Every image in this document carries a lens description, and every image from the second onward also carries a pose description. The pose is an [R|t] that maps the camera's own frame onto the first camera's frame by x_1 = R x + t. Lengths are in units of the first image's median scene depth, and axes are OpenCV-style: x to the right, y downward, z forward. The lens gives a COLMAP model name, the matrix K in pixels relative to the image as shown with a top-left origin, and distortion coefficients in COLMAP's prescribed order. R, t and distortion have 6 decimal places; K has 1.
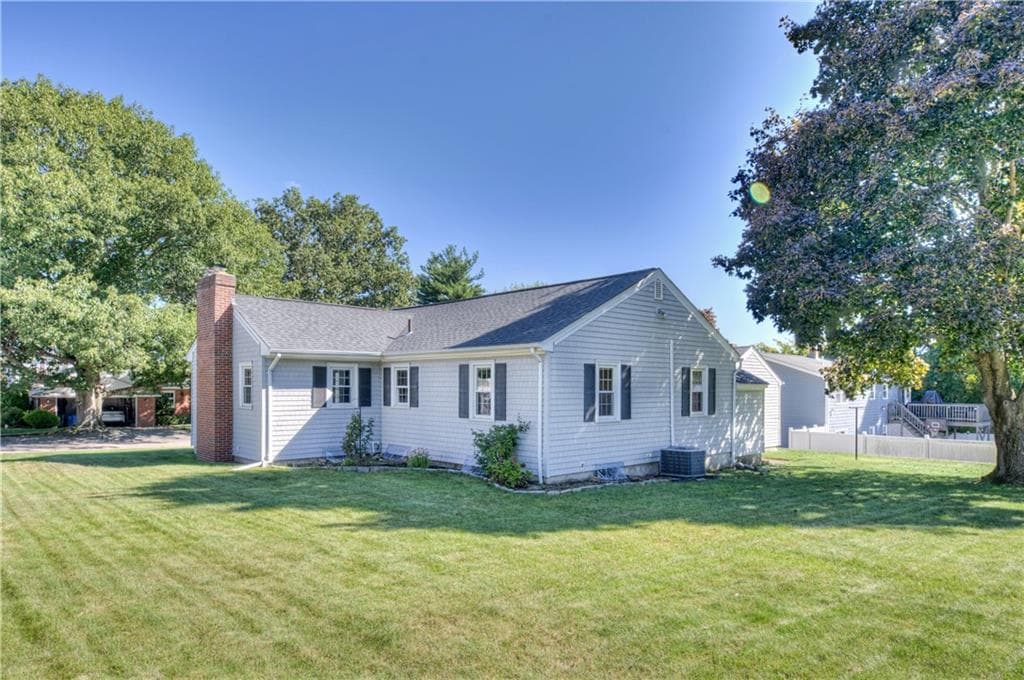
lens RADIAL K [[553.9, 0, 585.1], [0, 553.9, 395.4], [0, 0, 1]] dist [0.000196, 0.000250]
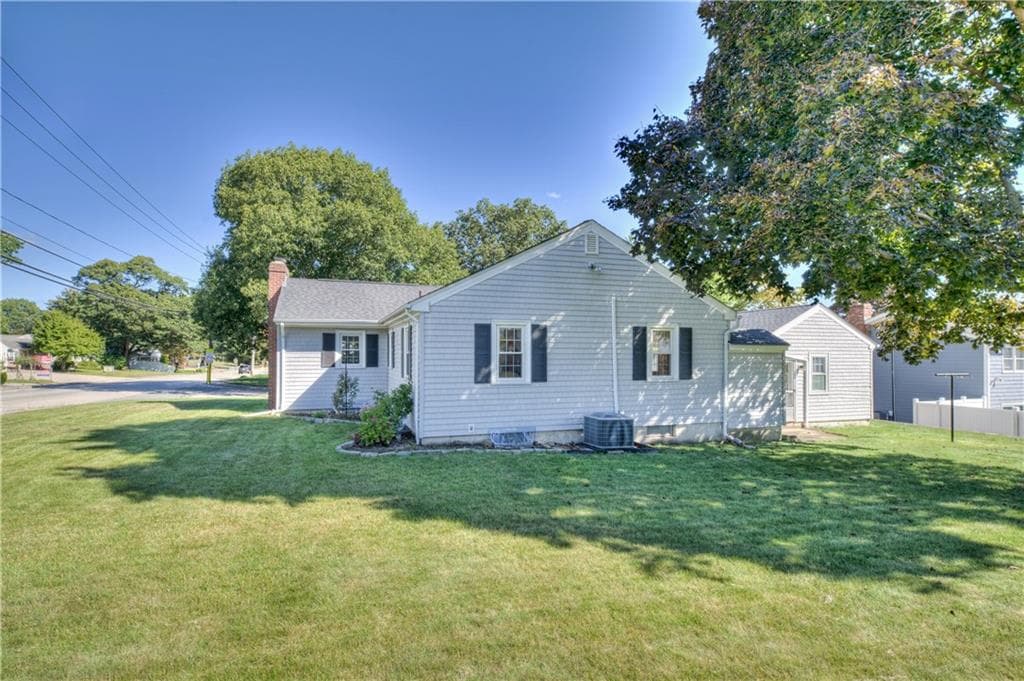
lens RADIAL K [[482.2, 0, 566.9], [0, 482.2, 357.7], [0, 0, 1]] dist [0.000175, 0.000079]
pose [[0.918442, -0.000030, -0.395557, 0.414230], [-0.003716, 0.999955, -0.008703, 0.008148], [0.395539, 0.009463, 0.918400, 0.246500]]
